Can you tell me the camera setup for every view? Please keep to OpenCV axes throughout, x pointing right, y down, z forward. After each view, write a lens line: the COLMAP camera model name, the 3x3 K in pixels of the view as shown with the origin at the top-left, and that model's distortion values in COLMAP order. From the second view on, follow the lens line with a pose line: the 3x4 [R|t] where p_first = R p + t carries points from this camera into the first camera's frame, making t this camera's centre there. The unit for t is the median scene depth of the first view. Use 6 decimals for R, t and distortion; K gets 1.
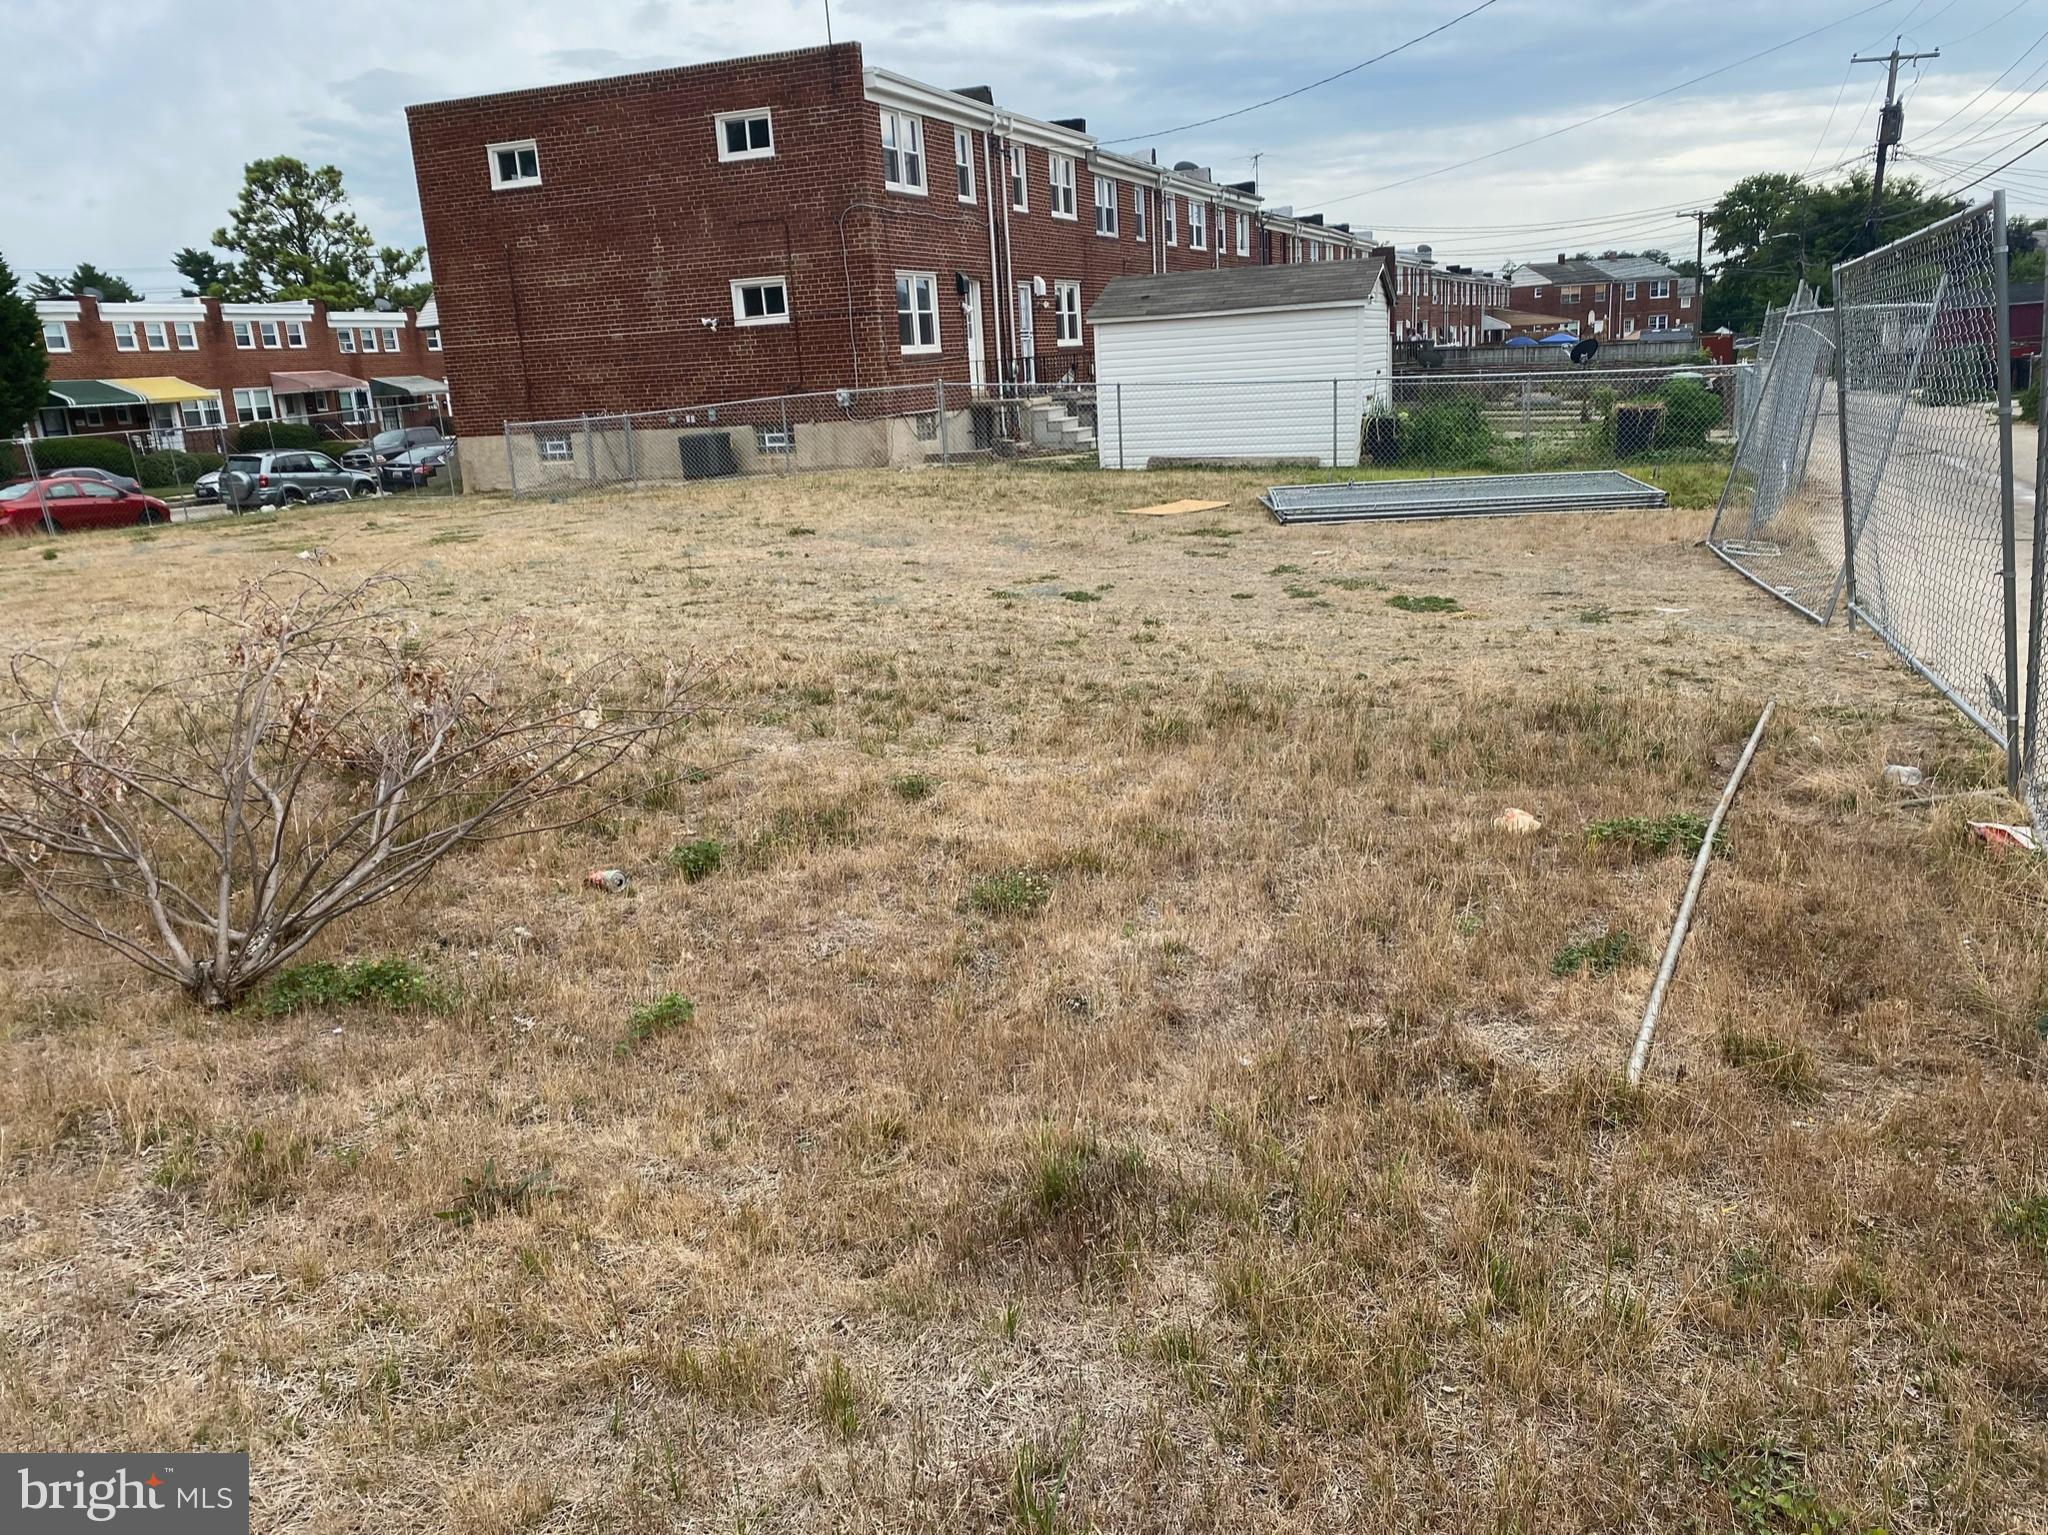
lens RADIAL K [[1595.1, 0, 1012.3], [0, 1595.1, 745.3], [0, 0, 1]] dist [0.072070, -0.106320]
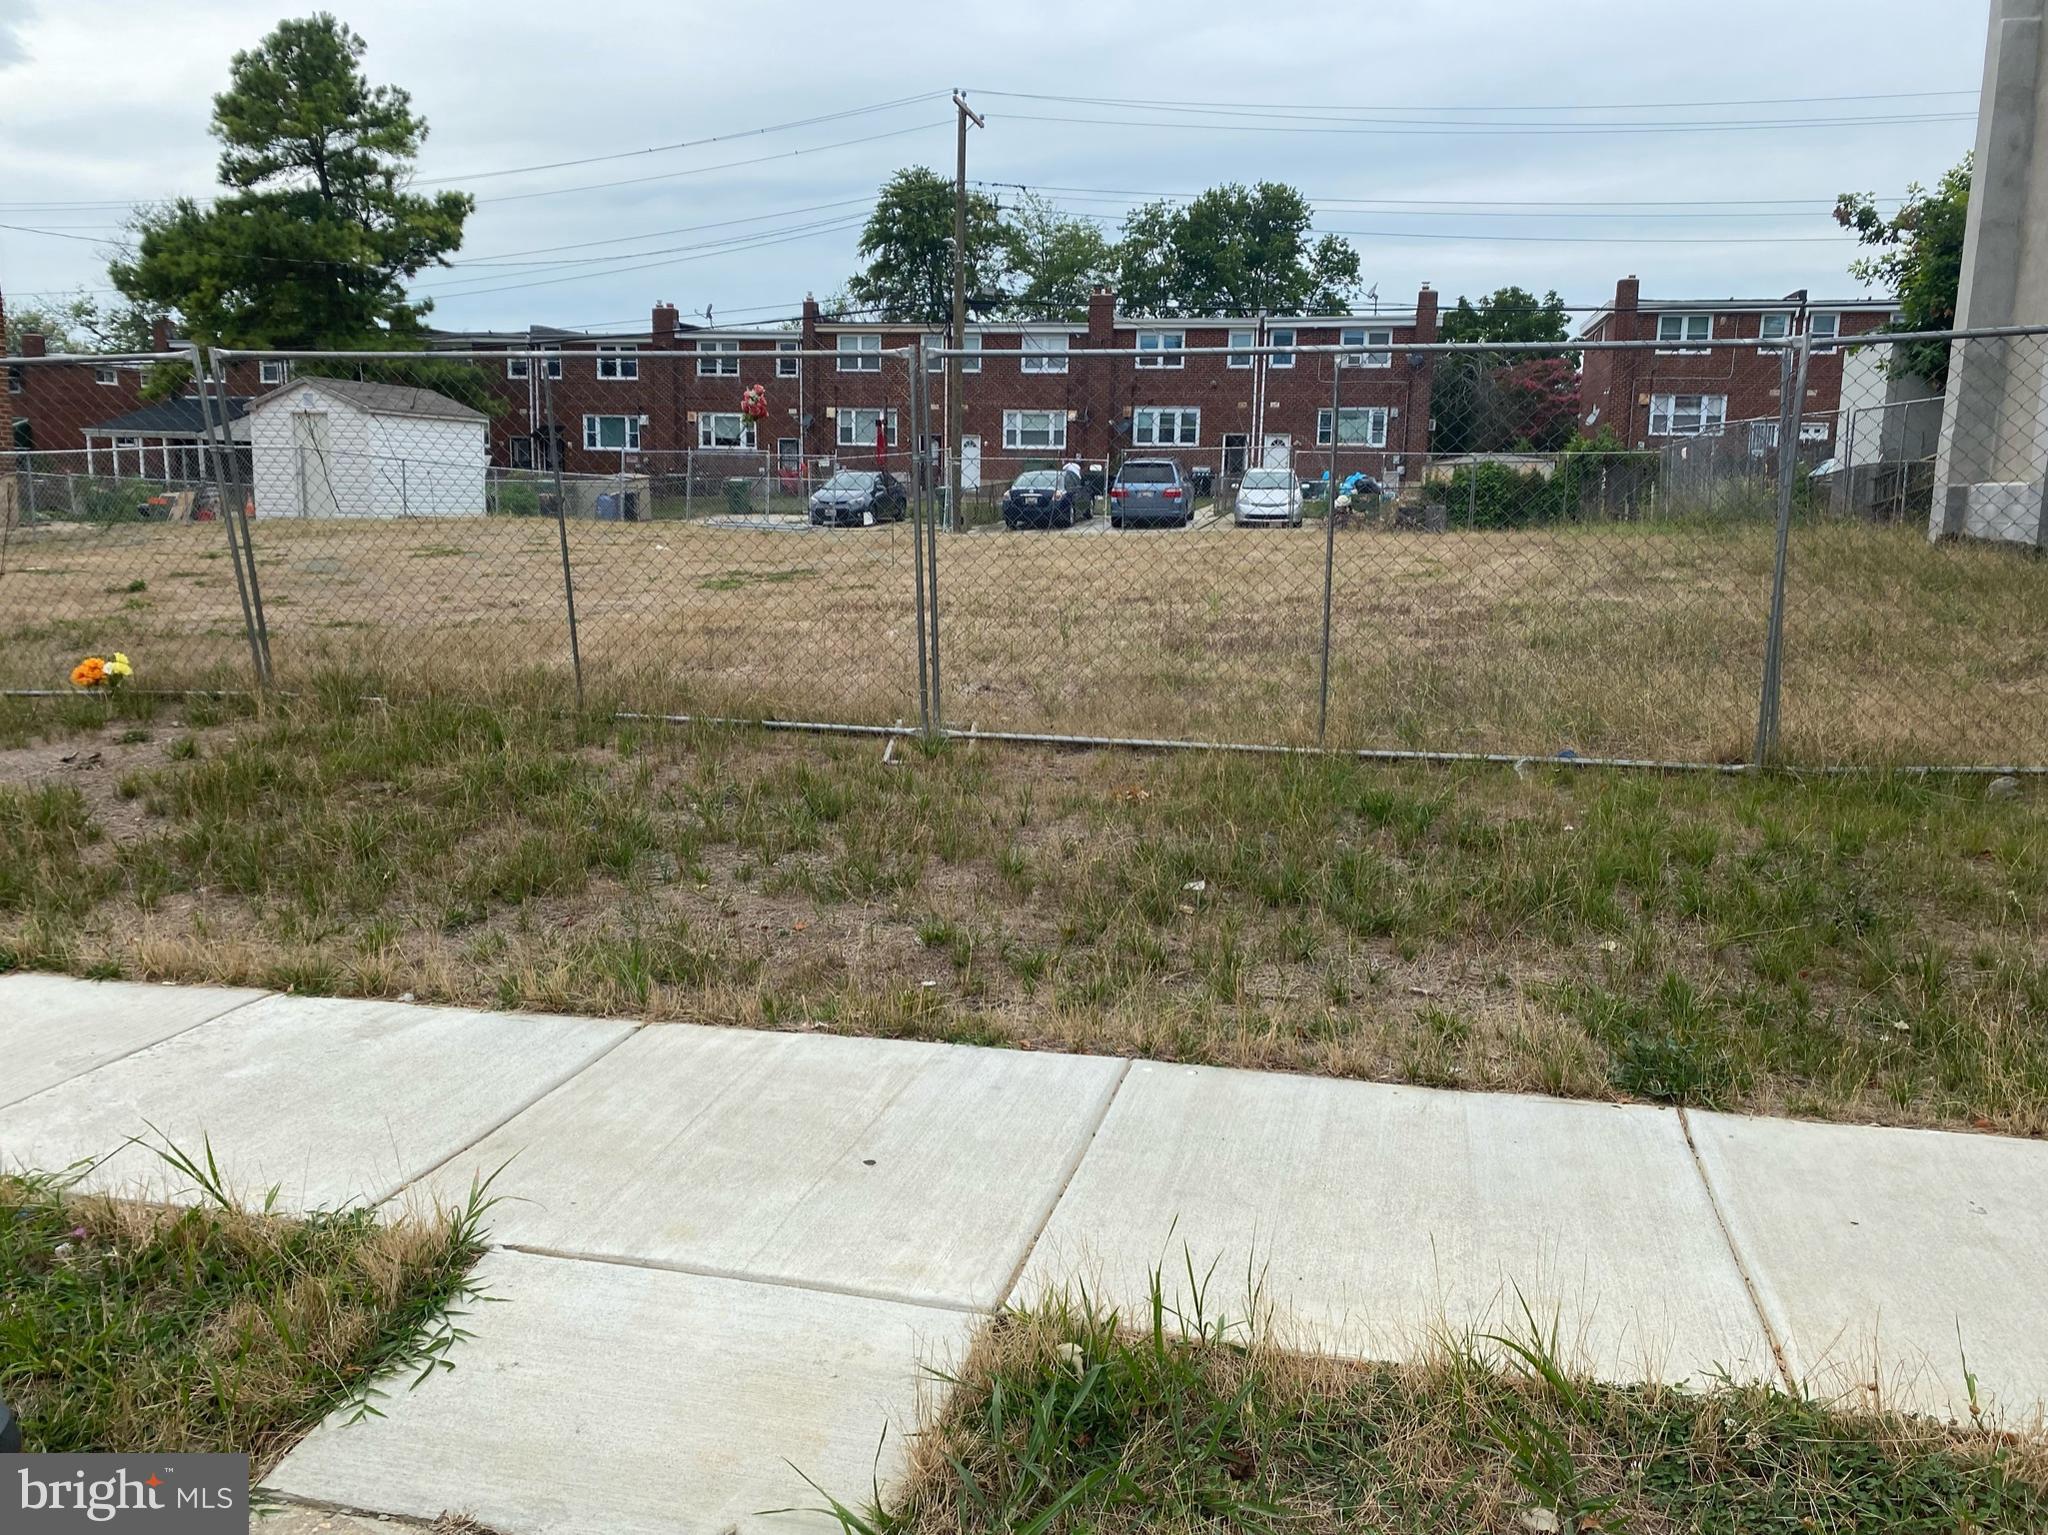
lens RADIAL K [[1595.1, 0, 1012.3], [0, 1595.1, 745.3], [0, 0, 1]] dist [0.072070, -0.106320]
pose [[-0.163780, -0.097831, 0.981634, -1.083301], [0.219244, 0.966575, 0.132909, -0.048092], [-0.961825, 0.236986, -0.136857, 0.584965]]
